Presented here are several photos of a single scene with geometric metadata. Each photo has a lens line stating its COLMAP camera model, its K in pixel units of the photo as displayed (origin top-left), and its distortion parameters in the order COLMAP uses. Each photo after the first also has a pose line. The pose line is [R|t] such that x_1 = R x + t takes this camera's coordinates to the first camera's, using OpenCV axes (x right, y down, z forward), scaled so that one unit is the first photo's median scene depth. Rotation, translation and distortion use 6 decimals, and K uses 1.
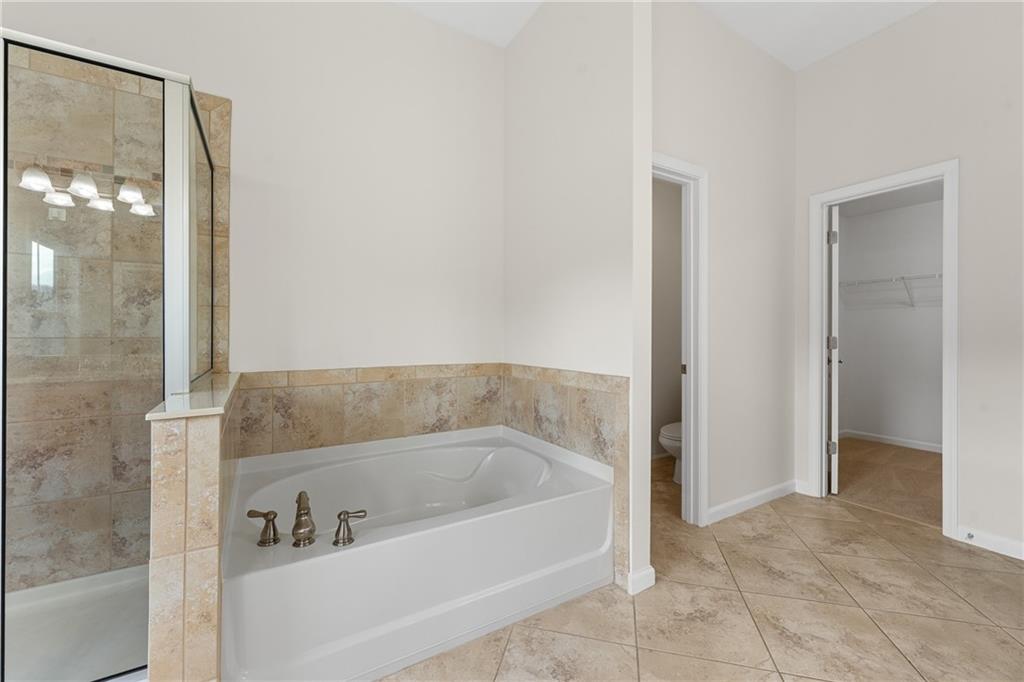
lens RADIAL K [[419.8, 0, 516.1], [0, 419.8, 334.7], [0, 0, 1]] dist [0.001578, 0.000273]
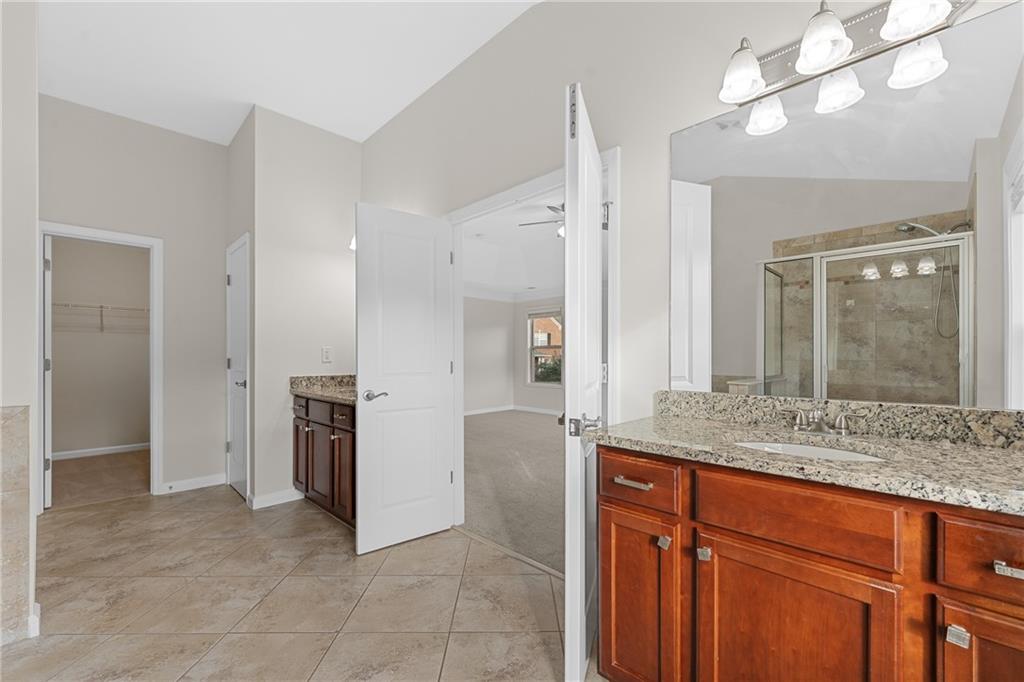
lens RADIAL K [[419.3, 0, 517.7], [0, 419.3, 355.1], [0, 0, 1]] dist [0.000024, 0.000018]
pose [[-0.249542, -0.001344, 0.968363, -0.680572], [-0.000640, 0.999999, 0.001223, -0.008130], [-0.968364, -0.000314, -0.249543, 0.144807]]
